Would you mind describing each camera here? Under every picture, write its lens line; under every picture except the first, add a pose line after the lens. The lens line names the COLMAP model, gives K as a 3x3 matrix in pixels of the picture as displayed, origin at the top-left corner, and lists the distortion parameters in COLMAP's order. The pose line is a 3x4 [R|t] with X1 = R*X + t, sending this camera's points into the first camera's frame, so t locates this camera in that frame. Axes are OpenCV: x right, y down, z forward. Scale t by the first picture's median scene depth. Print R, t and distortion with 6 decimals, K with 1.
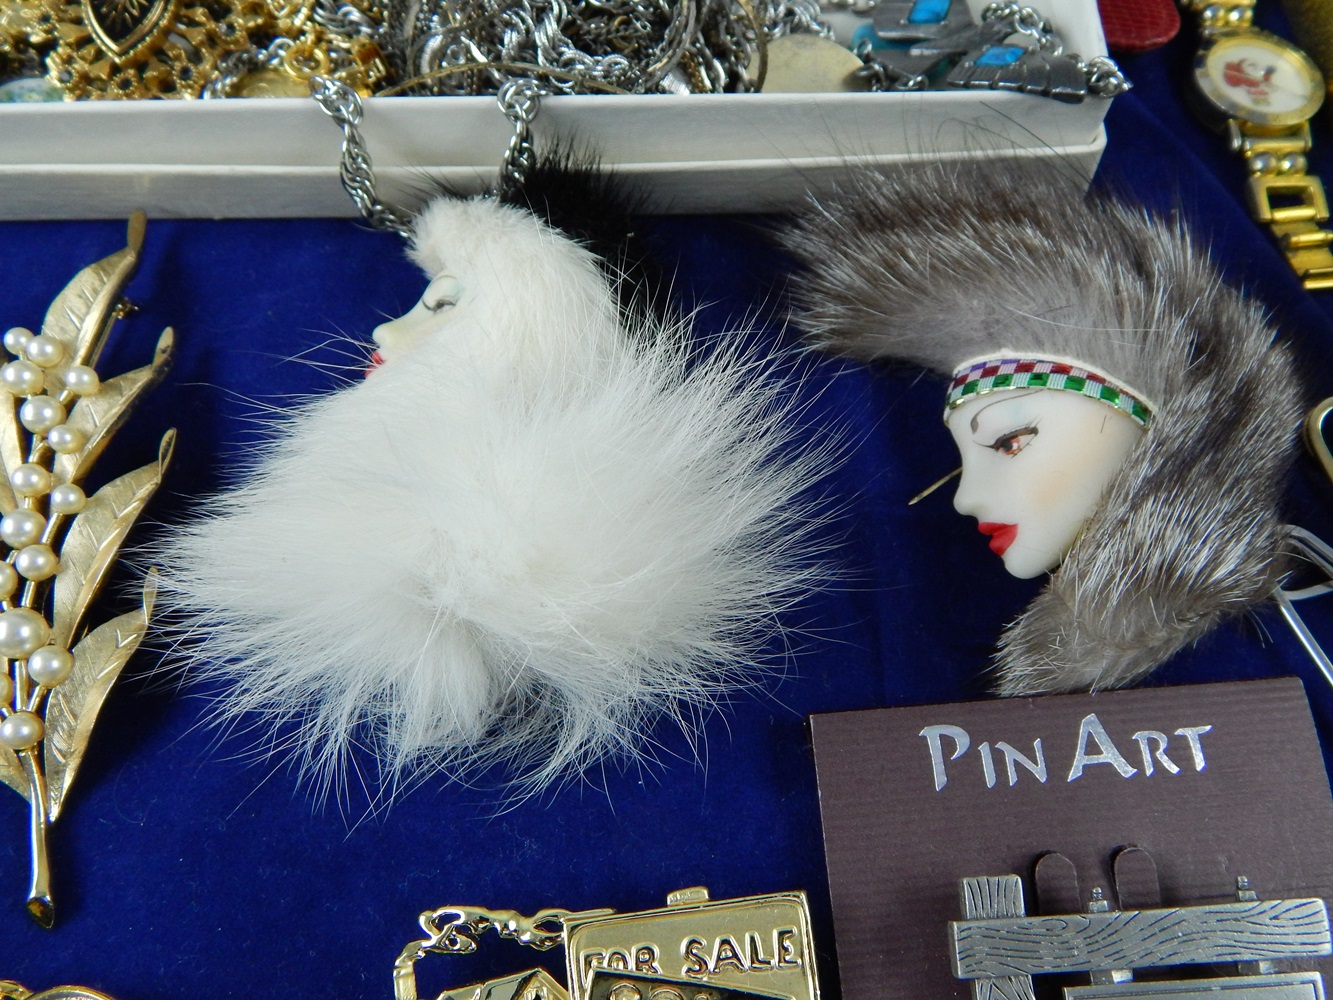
lens RADIAL K [[1087.1, 0, 666.5], [0, 1087.1, 500.0], [0, 0, 1]] dist [0.001779, -0.018822]
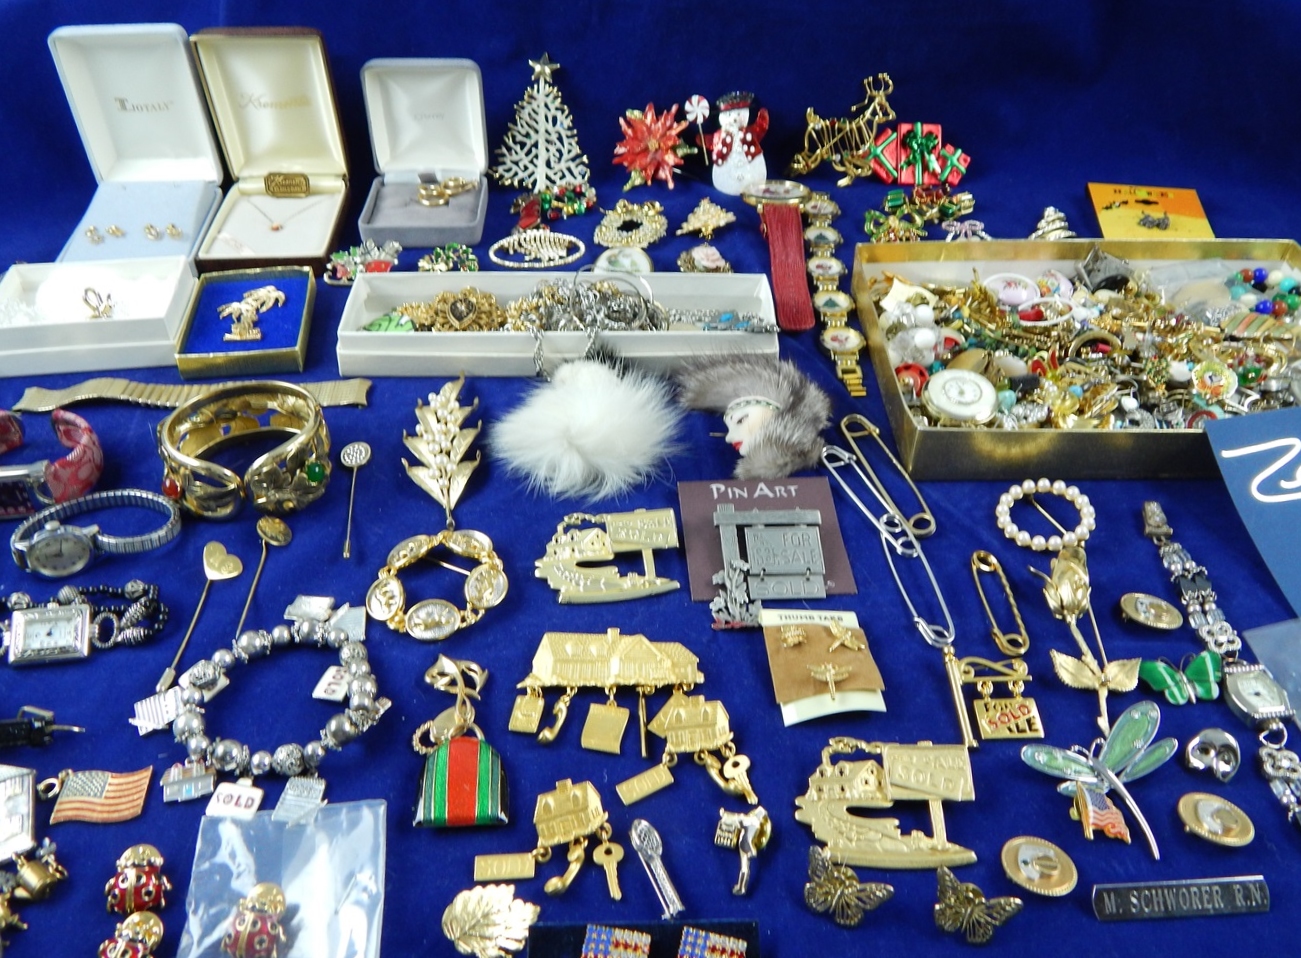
lens RADIAL K [[1093.2, 0, 653.4], [0, 1093.2, 475.7], [0, 0, 1]] dist [0.002498, -0.014620]
pose [[0.999996, 0.001916, 0.002078, 0.046364], [-0.000922, 0.916085, -0.400983, 1.425176], [-0.002672, 0.400980, 0.916083, -1.952223]]
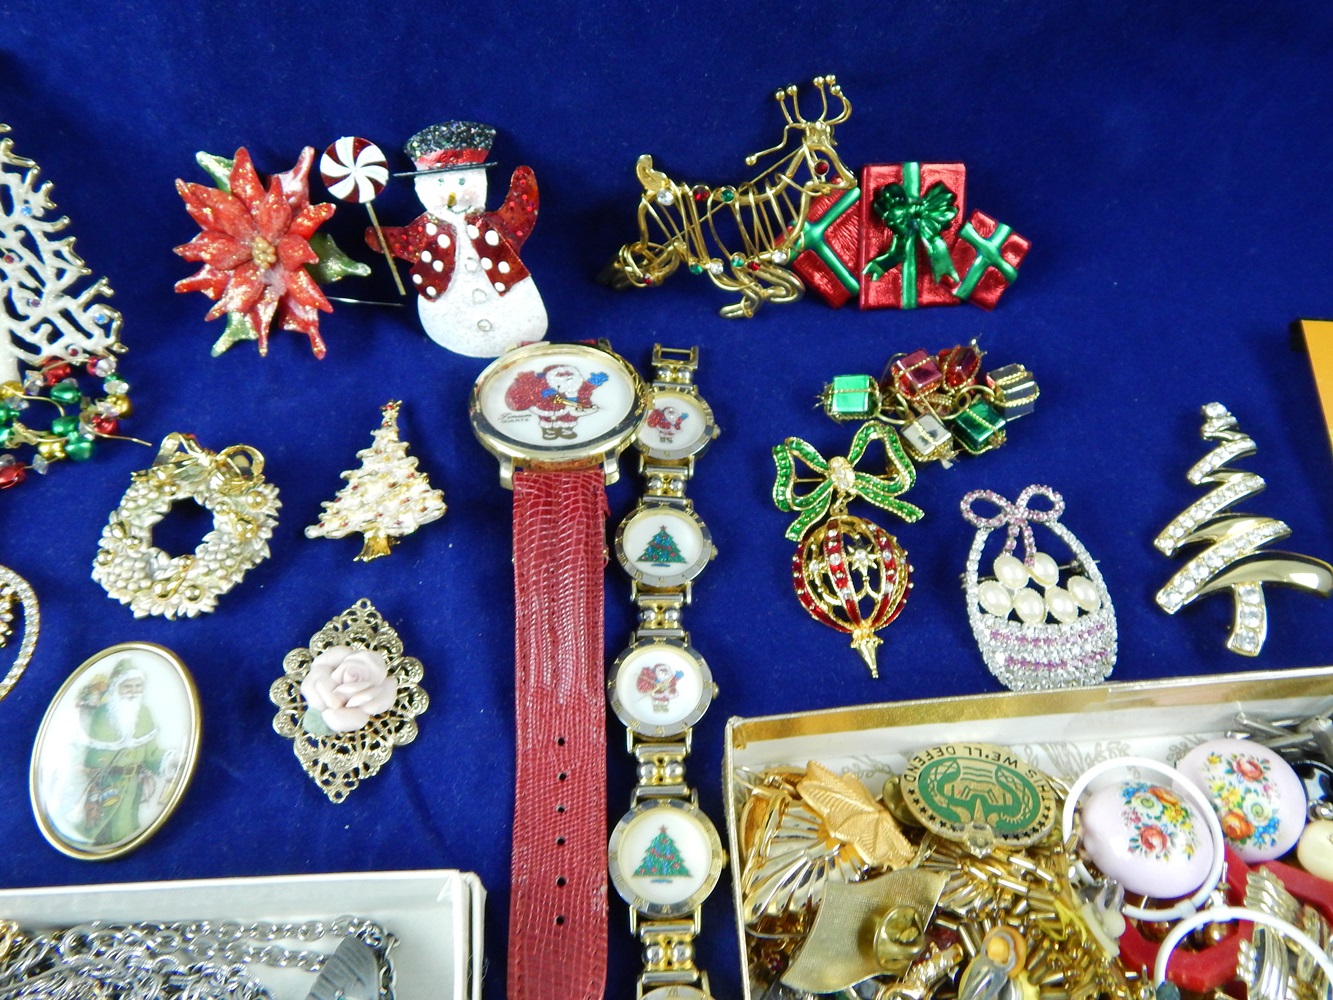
lens RADIAL K [[1095.0, 0, 668.3], [0, 1095.0, 499.5], [0, 0, 1]] dist [0.005951, -0.013248]
pose [[0.998972, -0.033773, 0.030230, 0.669110], [0.037362, 0.991153, -0.127359, -0.992580], [-0.025661, 0.128358, 0.991396, -0.133441]]
